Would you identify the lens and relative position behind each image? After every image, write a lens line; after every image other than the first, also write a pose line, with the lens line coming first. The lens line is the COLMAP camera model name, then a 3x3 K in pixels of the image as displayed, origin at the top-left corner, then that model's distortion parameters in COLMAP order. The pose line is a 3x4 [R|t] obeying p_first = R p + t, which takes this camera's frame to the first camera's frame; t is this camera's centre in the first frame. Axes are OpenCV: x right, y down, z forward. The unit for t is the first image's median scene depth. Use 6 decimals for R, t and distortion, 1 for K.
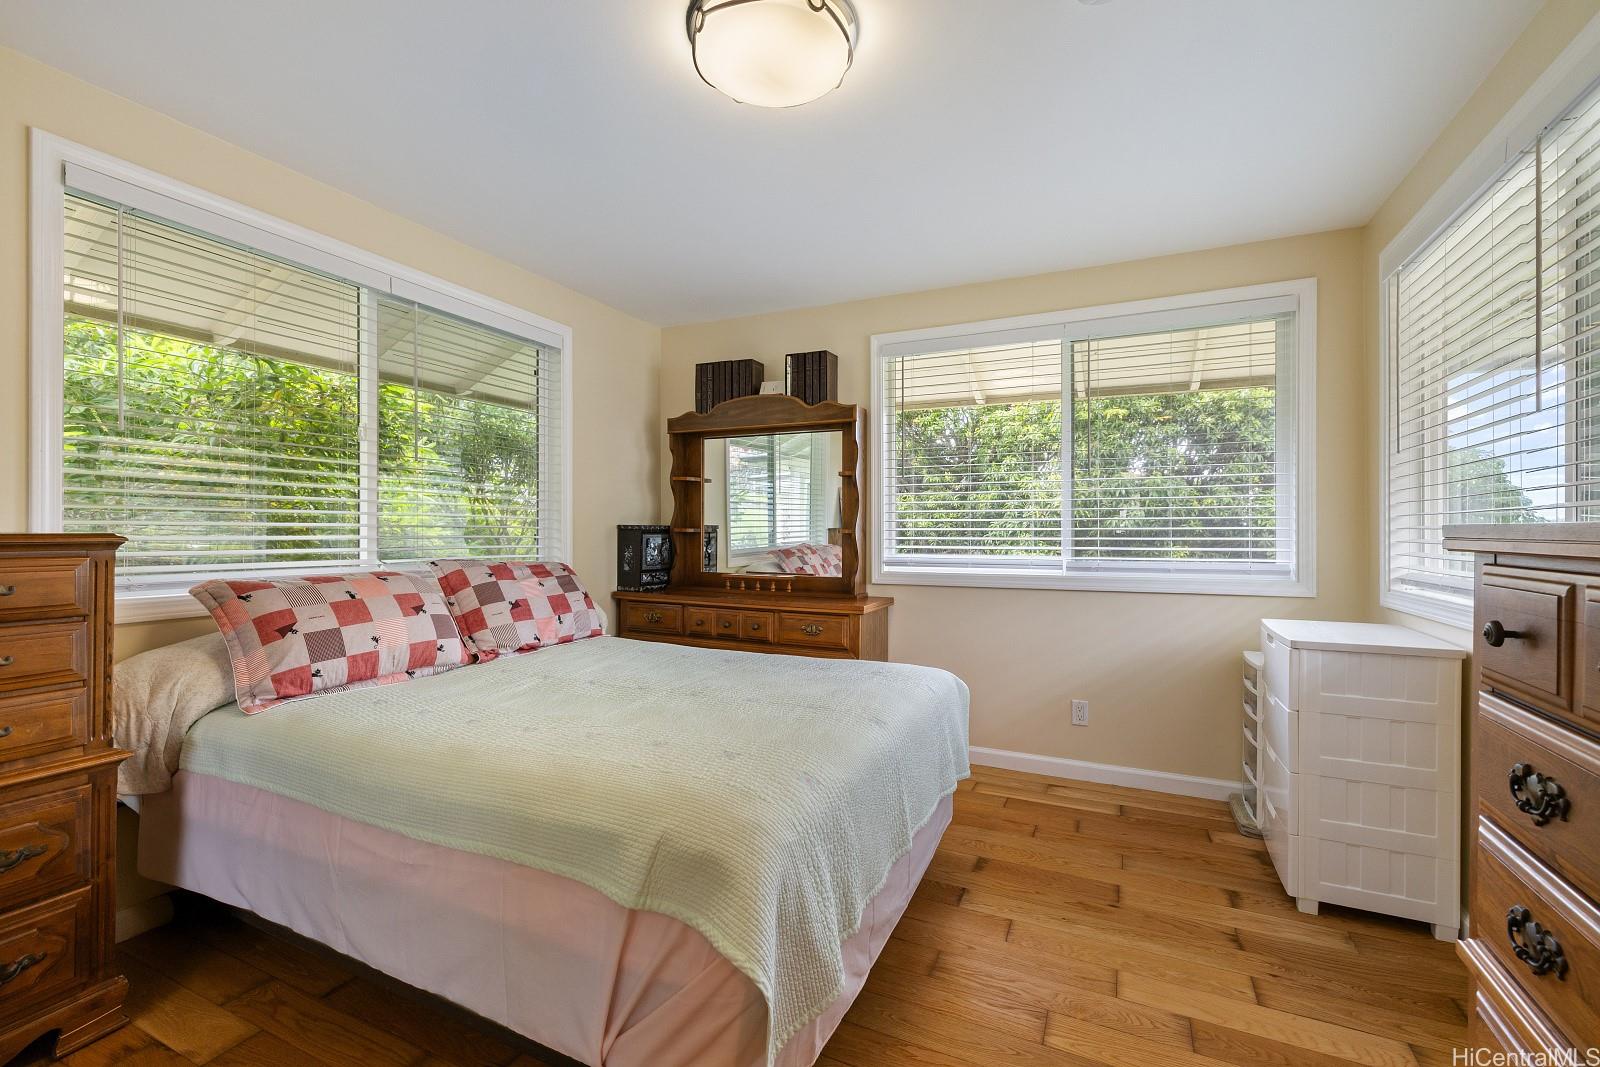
lens RADIAL K [[687.2, 0, 801.6], [0, 687.2, 530.3], [0, 0, 1]] dist [-0.001560, 0.000669]
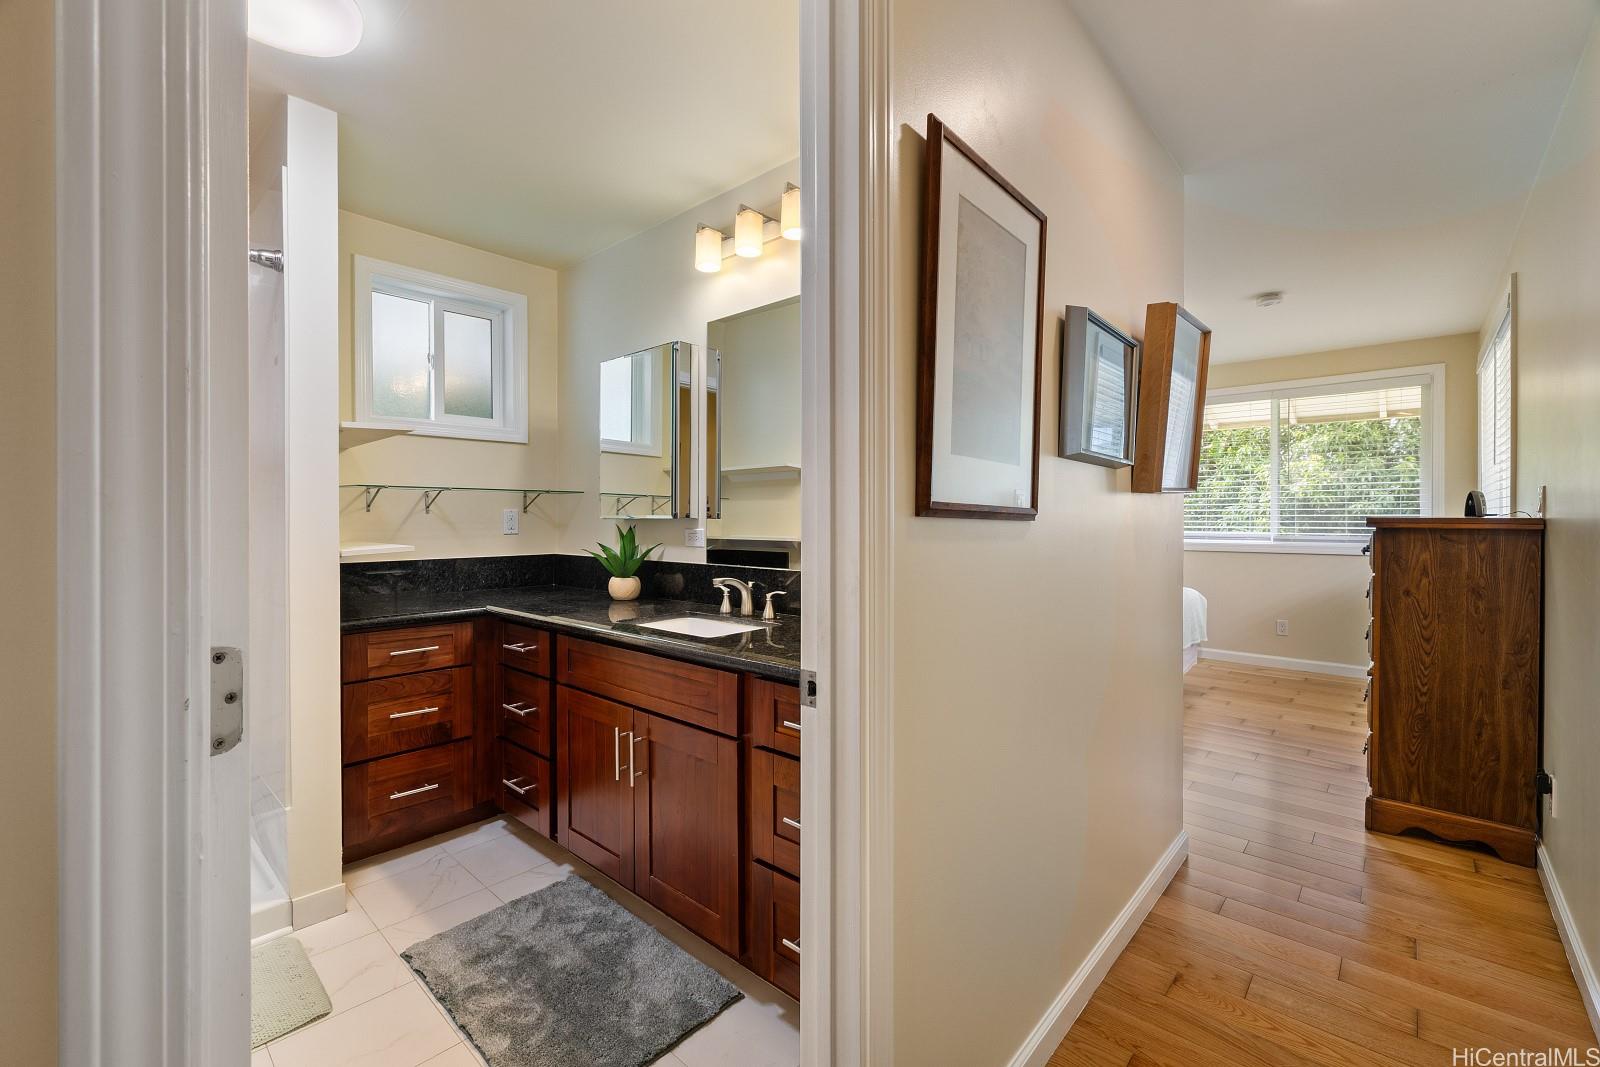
lens RADIAL K [[687.2, 0, 806.4], [0, 687.2, 520.1], [0, 0, 1]] dist [-0.001560, 0.000669]
pose [[0.960471, -0.001132, -0.278377, -0.296483], [0.003492, 0.999962, 0.007982, -0.010428], [0.278358, -0.008639, 0.960439, -1.149802]]
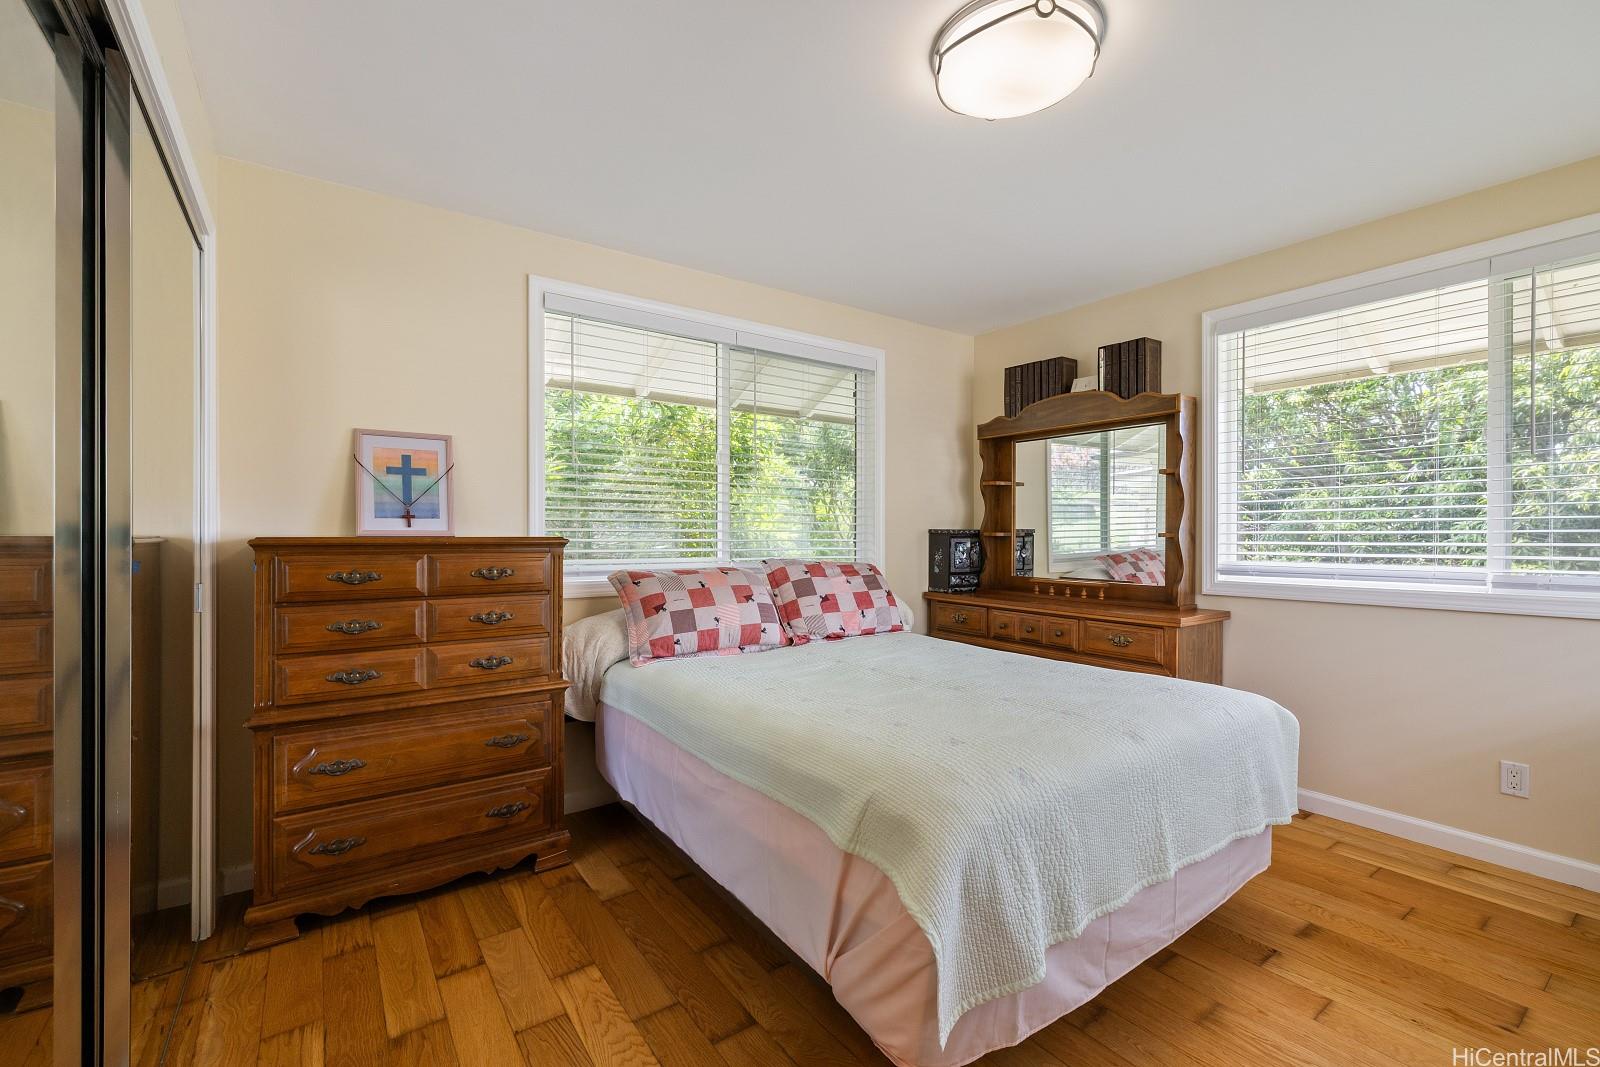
lens RADIAL K [[687.2, 0, 797.1], [0, 687.2, 539.6], [0, 0, 1]] dist [-0.001560, 0.000669]
pose [[0.868289, 0.001923, -0.496055, 0.128292], [0.001983, 0.999971, 0.007348, -0.000217], [0.496055, -0.007363, 0.868260, -0.035825]]
